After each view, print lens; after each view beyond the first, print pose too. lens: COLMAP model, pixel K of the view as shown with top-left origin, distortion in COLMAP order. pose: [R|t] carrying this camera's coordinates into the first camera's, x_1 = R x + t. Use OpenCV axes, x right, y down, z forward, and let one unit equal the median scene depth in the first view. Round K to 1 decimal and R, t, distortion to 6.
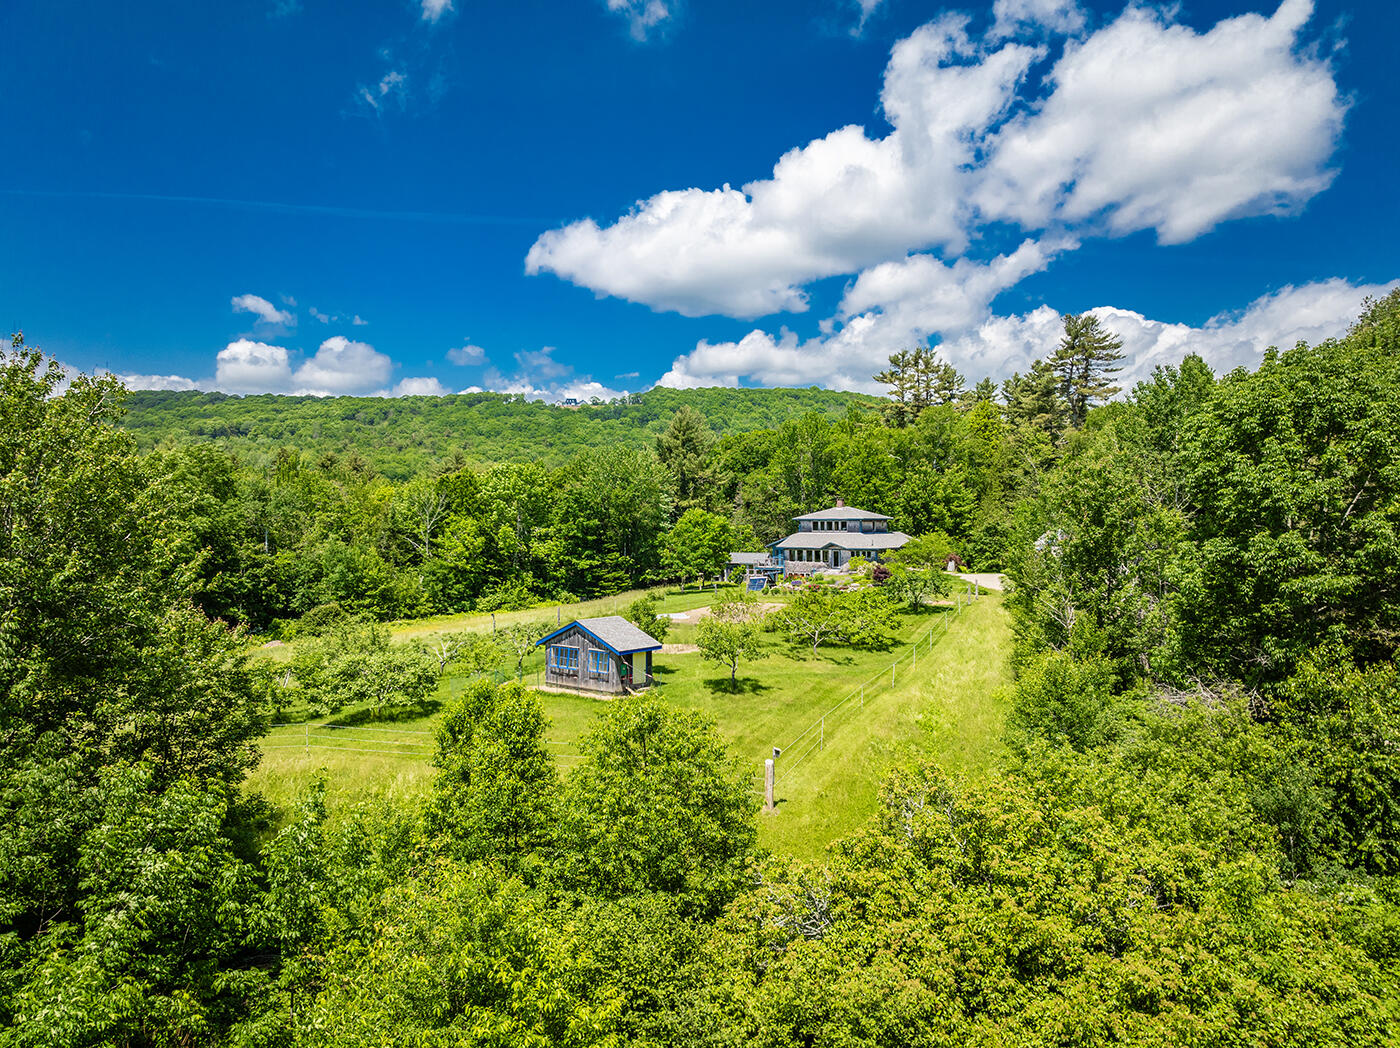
lens RADIAL K [[994.9, 0, 685.9], [0, 994.9, 523.3], [0, 0, 1]] dist [-0.034927, 0.013268]
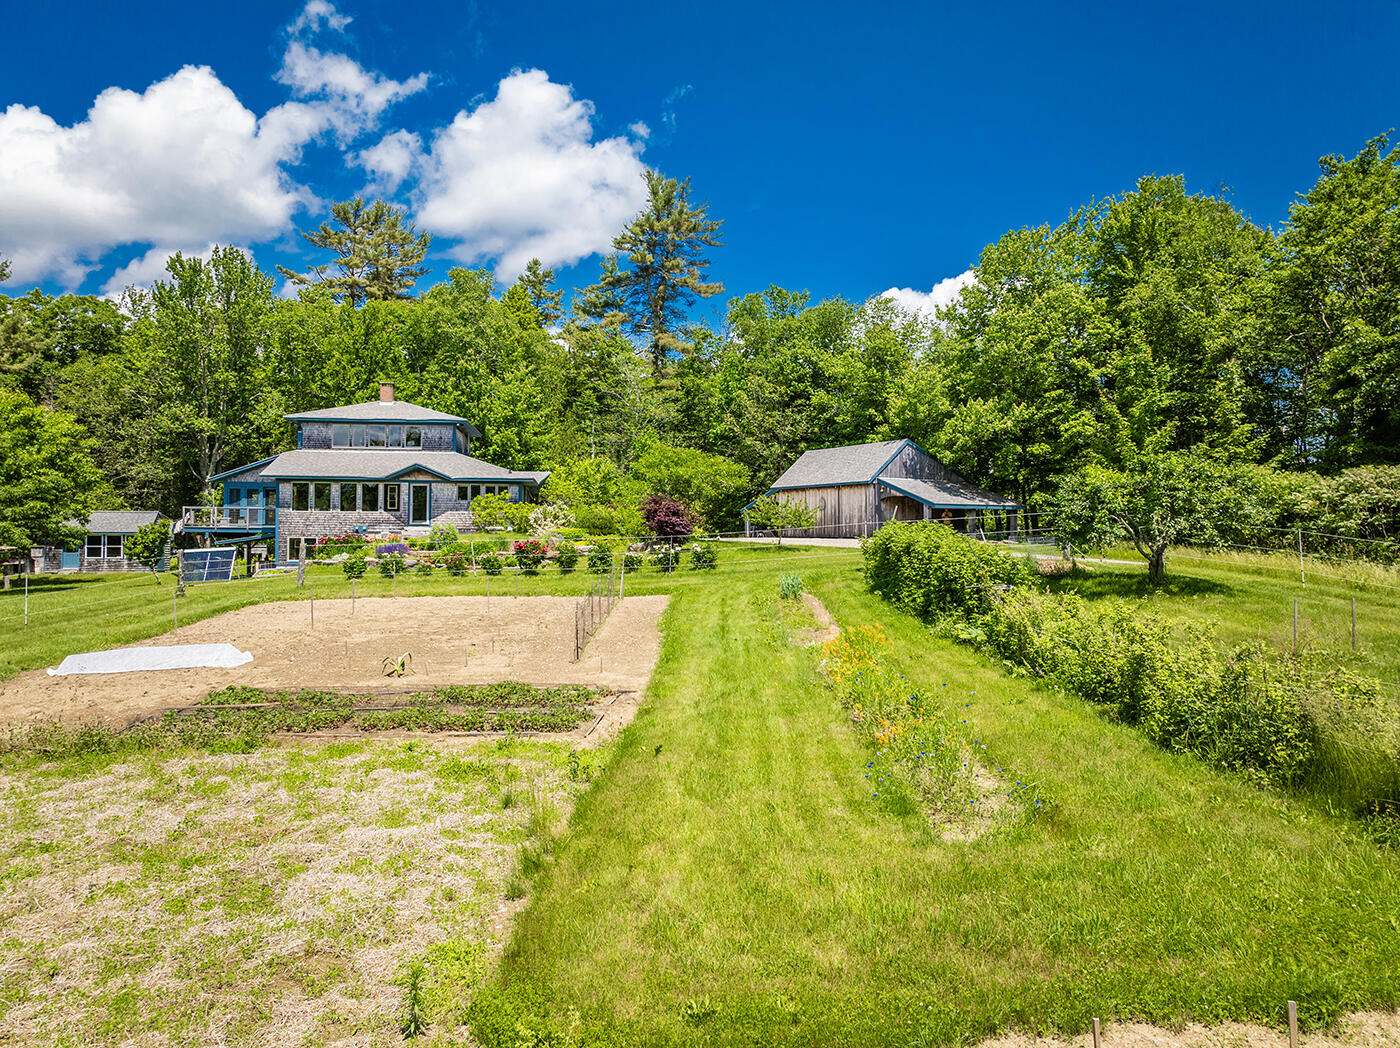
lens RADIAL K [[994.9, 0, 670.5], [0, 994.9, 525.2], [0, 0, 1]] dist [-0.034927, 0.013268]
pose [[0.737961, 0.023369, 0.674439, -0.050086], [-0.010014, 0.999669, -0.023680, 0.045227], [-0.674769, 0.010721, 0.737951, 0.502623]]
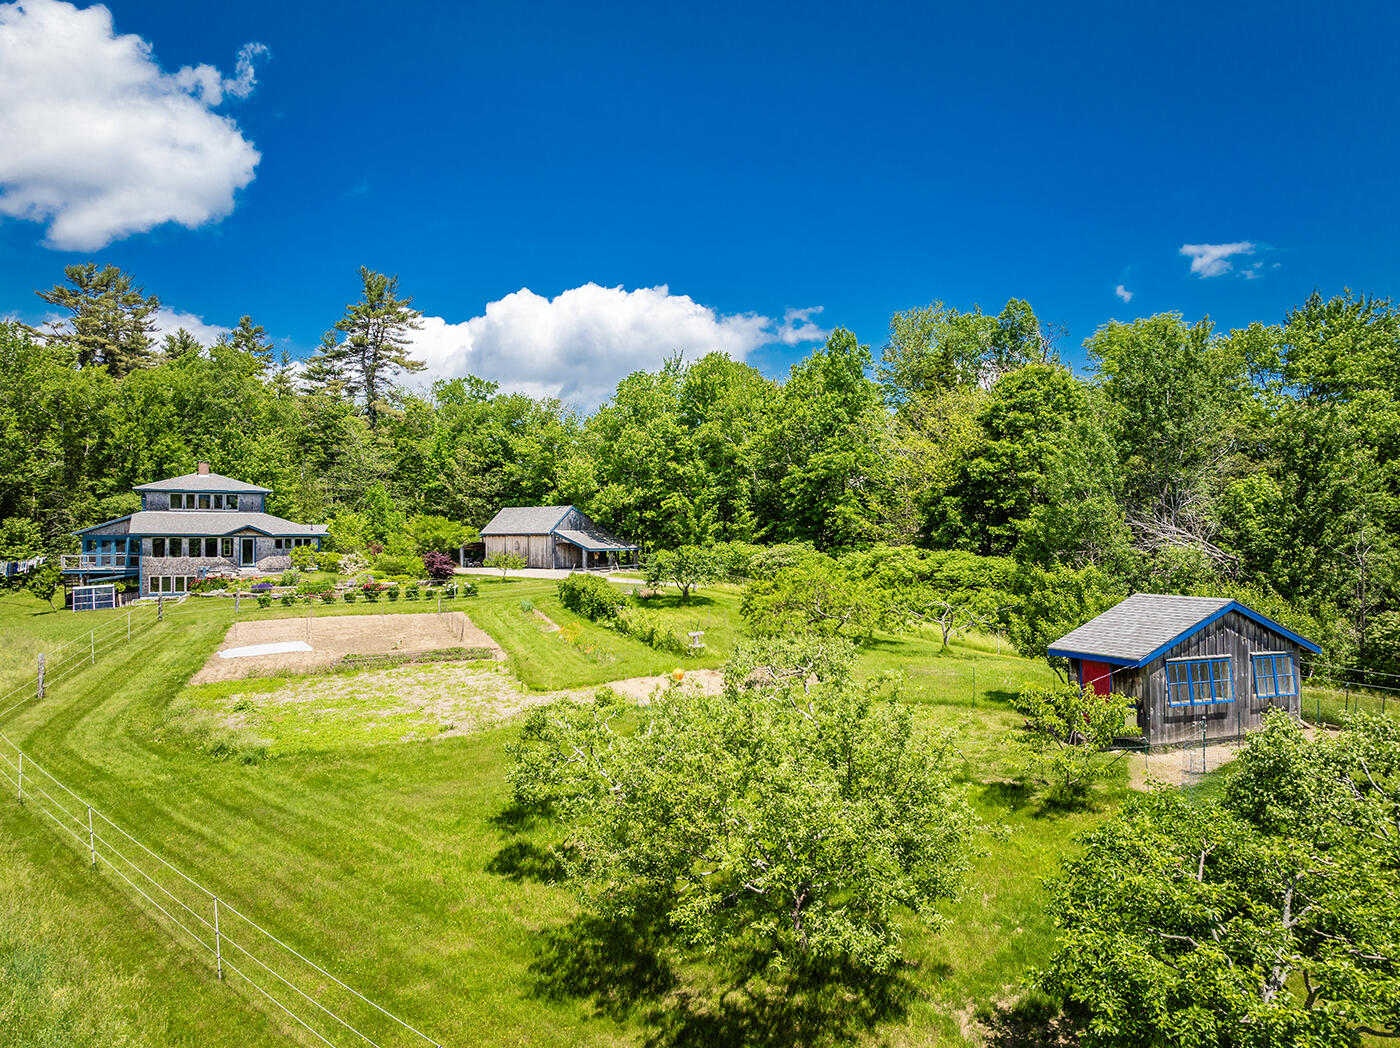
lens RADIAL K [[994.9, 0, 688.8], [0, 994.9, 524.3], [0, 0, 1]] dist [-0.034927, 0.013268]
pose [[0.442804, 0.022590, 0.896334, -0.240279], [0.001340, 0.999665, -0.025856, 0.029286], [-0.896618, 0.012650, 0.442625, 0.388636]]
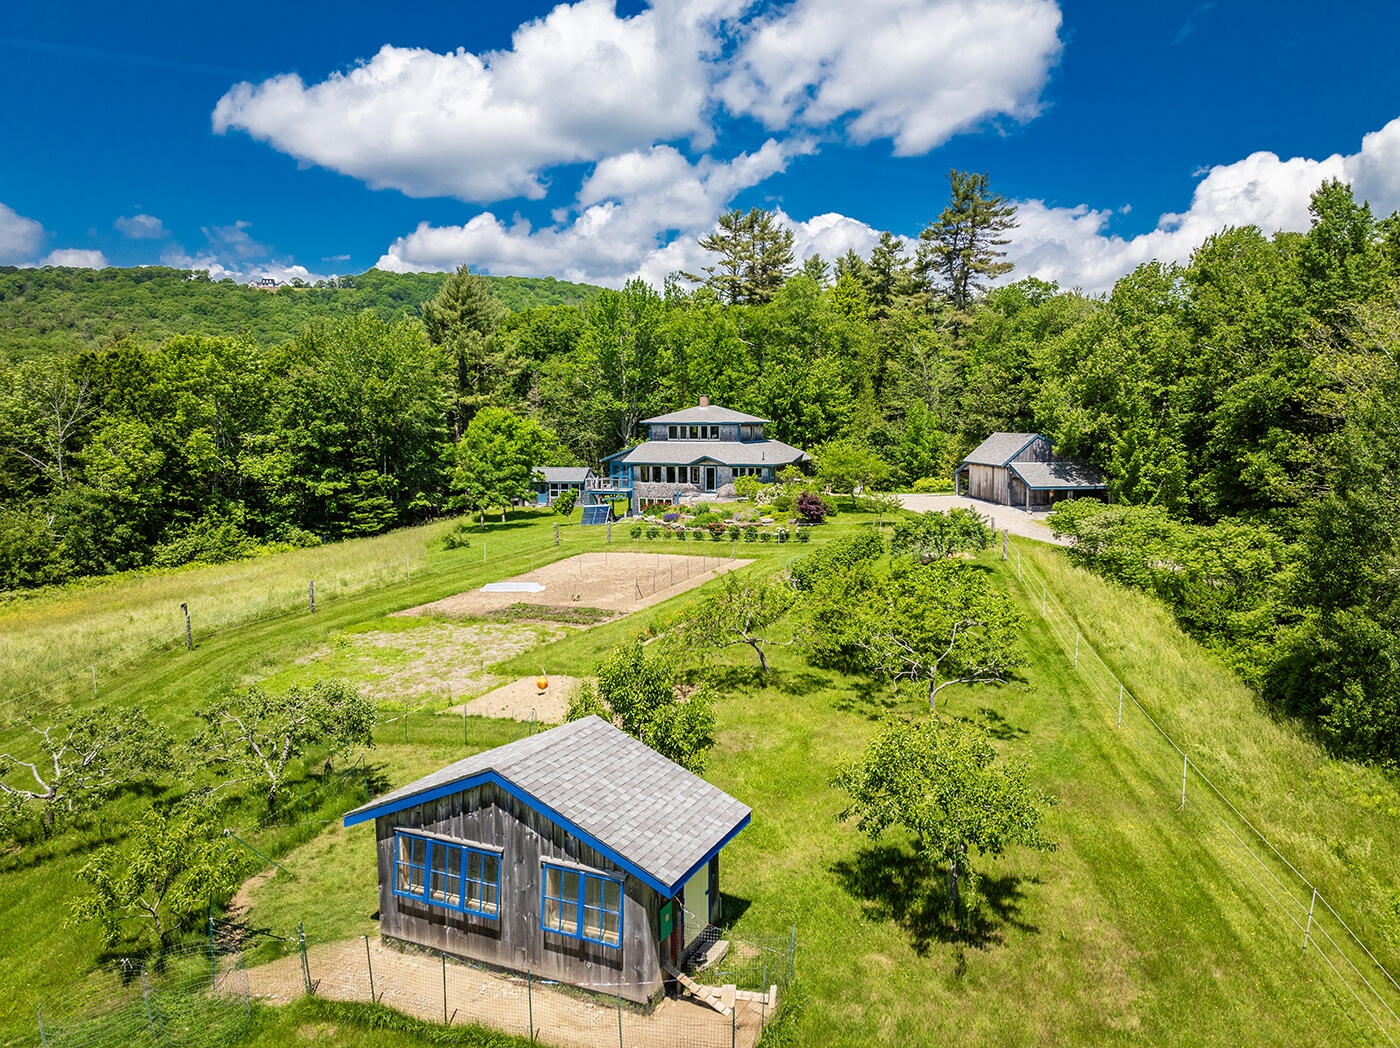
lens RADIAL K [[994.9, 0, 698.7], [0, 994.9, 517.0], [0, 0, 1]] dist [-0.034927, 0.013268]
pose [[0.958589, -0.023381, 0.283832, -0.048675], [-0.001976, 0.996054, 0.088722, 0.000114], [-0.284787, -0.085609, 0.954761, 0.268479]]
